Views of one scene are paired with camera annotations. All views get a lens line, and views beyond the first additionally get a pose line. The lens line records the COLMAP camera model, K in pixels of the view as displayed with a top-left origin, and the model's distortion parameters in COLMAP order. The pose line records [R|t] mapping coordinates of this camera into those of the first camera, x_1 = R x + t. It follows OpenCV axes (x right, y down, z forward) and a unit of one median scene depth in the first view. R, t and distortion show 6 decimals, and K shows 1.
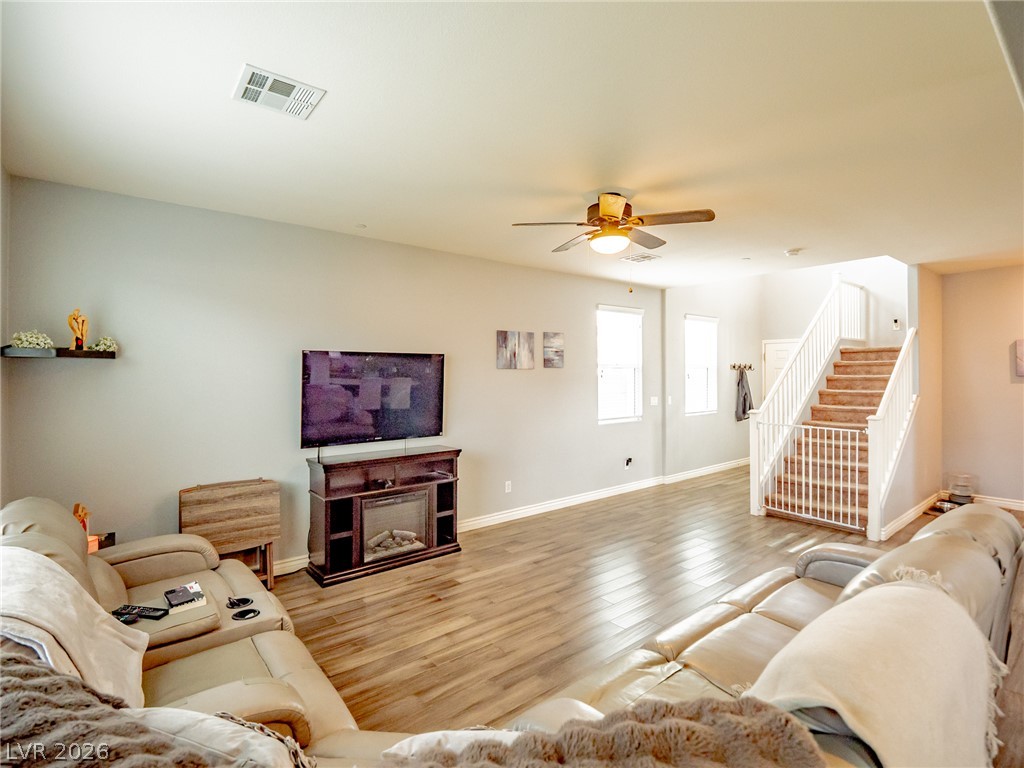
lens RADIAL K [[495.8, 0, 510.7], [0, 495.8, 373.4], [0, 0, 1]] dist [0.008417, -0.017928]
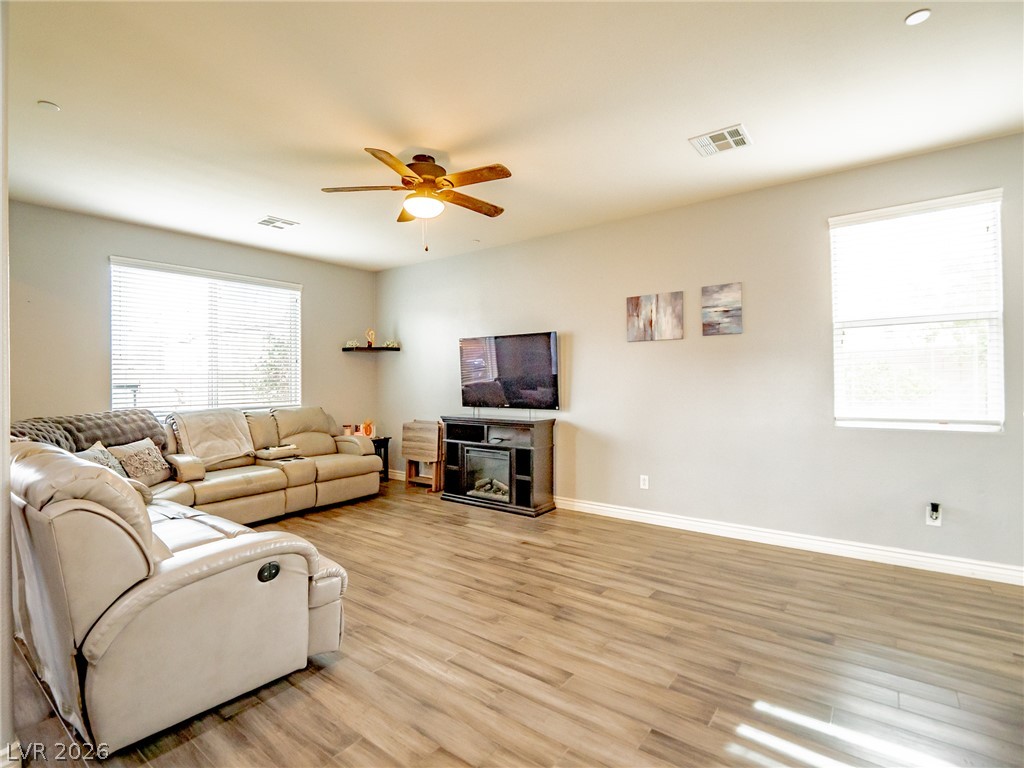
lens RADIAL K [[495.8, 0, 510.7], [0, 495.8, 373.4], [0, 0, 1]] dist [0.008417, -0.017928]
pose [[0.241640, -0.009571, -0.970319, 0.826132], [0.011751, 0.999907, -0.006936, 0.053419], [0.970295, -0.009726, 0.241730, 0.636447]]
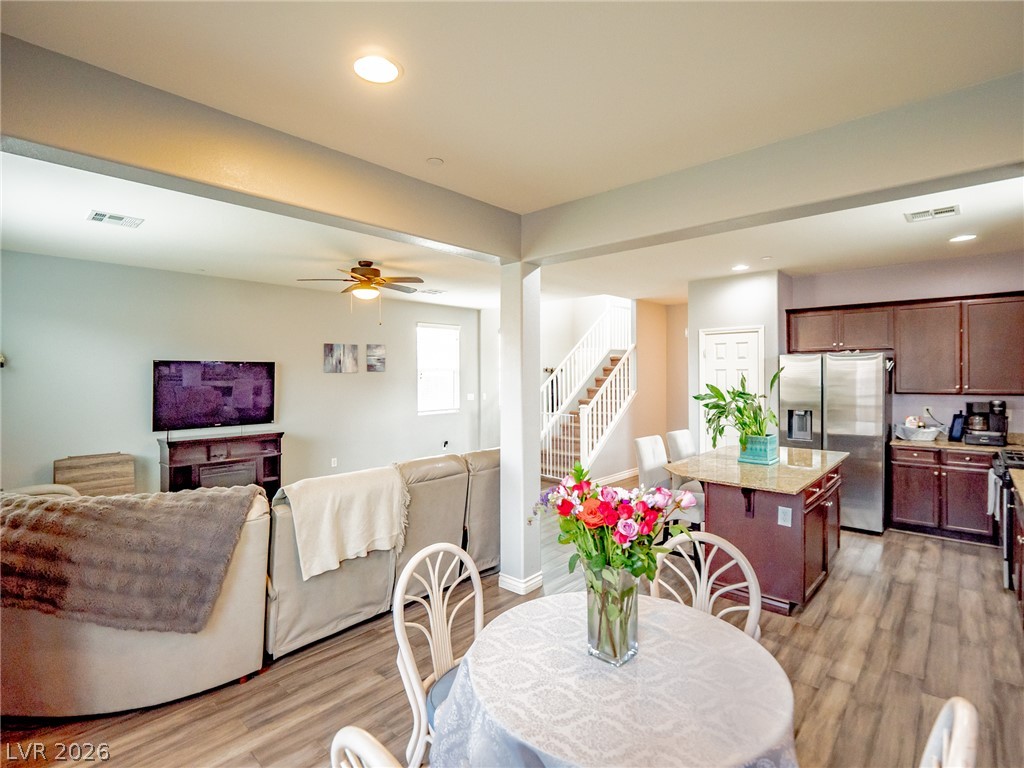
lens RADIAL K [[498.2, 0, 513.9], [0, 498.2, 376.2], [0, 0, 1]] dist [-0.010169, -0.001794]
pose [[0.987560, 0.000115, 0.157242, 0.282371], [-0.001230, 0.999975, 0.006996, -0.010629], [-0.157237, -0.007102, 0.987535, -0.412429]]
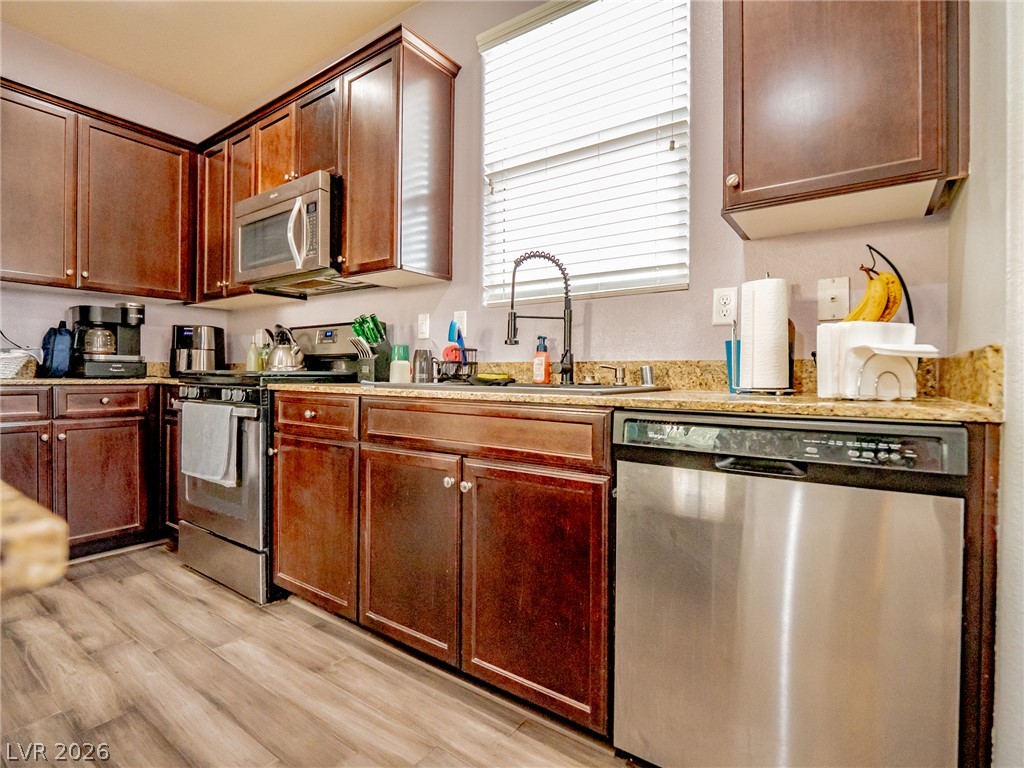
lens RADIAL K [[498.2, 0, 513.9], [0, 498.2, 376.2], [0, 0, 1]] dist [-0.010169, -0.001794]
pose [[-0.278739, 0.000930, 0.960366, 0.682055], [-0.009309, 0.999950, -0.003670, 0.125582], [-0.960322, -0.009963, -0.278716, 0.117336]]
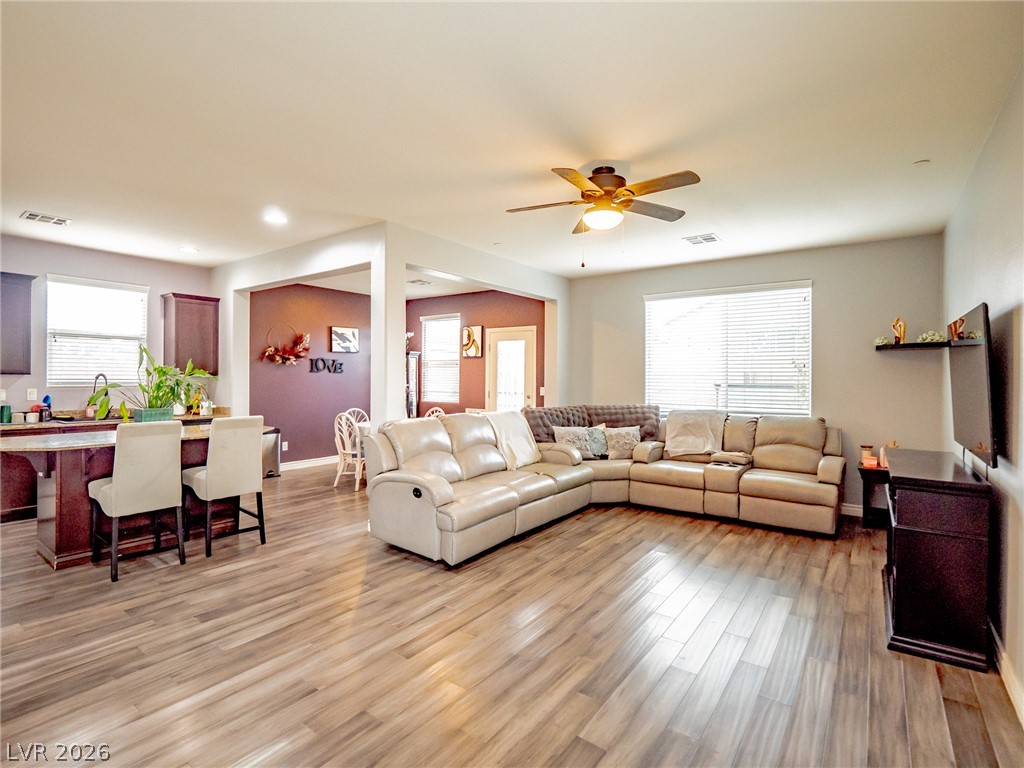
lens RADIAL K [[498.2, 0, 513.9], [0, 498.2, 376.2], [0, 0, 1]] dist [-0.010169, -0.001794]
pose [[-0.964181, -0.003120, -0.265225, 0.433573], [-0.003020, 0.999995, -0.000786, 0.034965], [0.265226, 0.000043, -0.964186, 1.311885]]
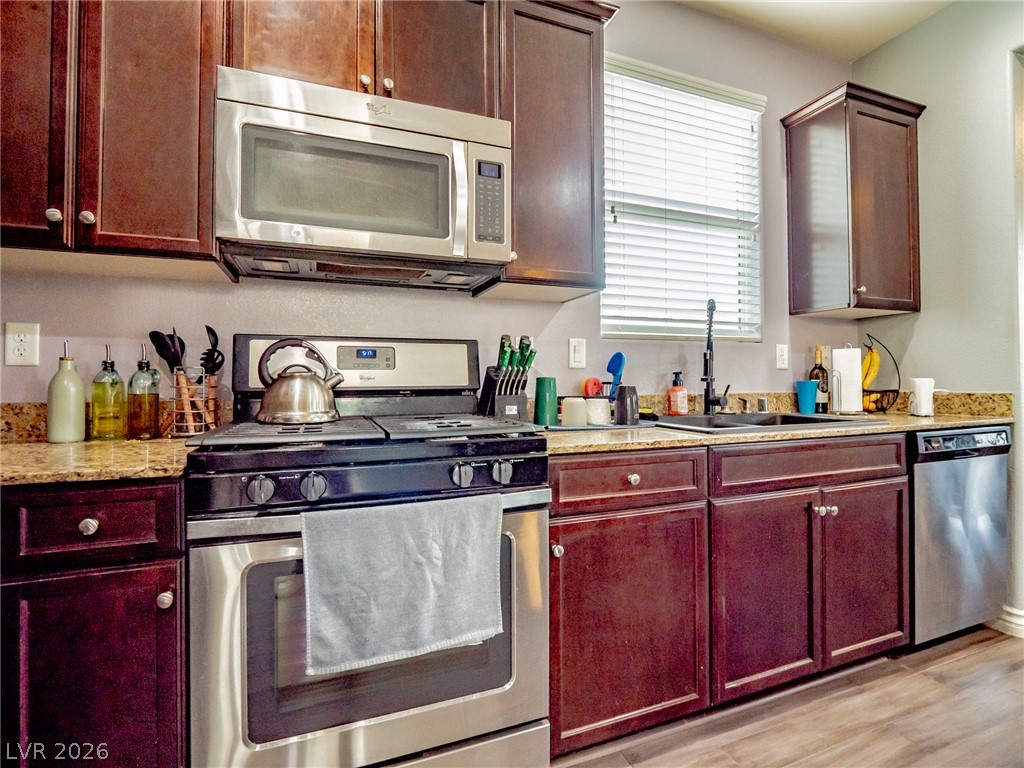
lens RADIAL K [[495.8, 0, 510.7], [0, 495.8, 373.4], [0, 0, 1]] dist [0.008417, -0.017928]
pose [[-0.953896, 0.015009, 0.299760, 1.069406], [0.010688, 0.999814, -0.016050, 0.098742], [-0.299946, -0.012106, -0.953879, 0.449450]]
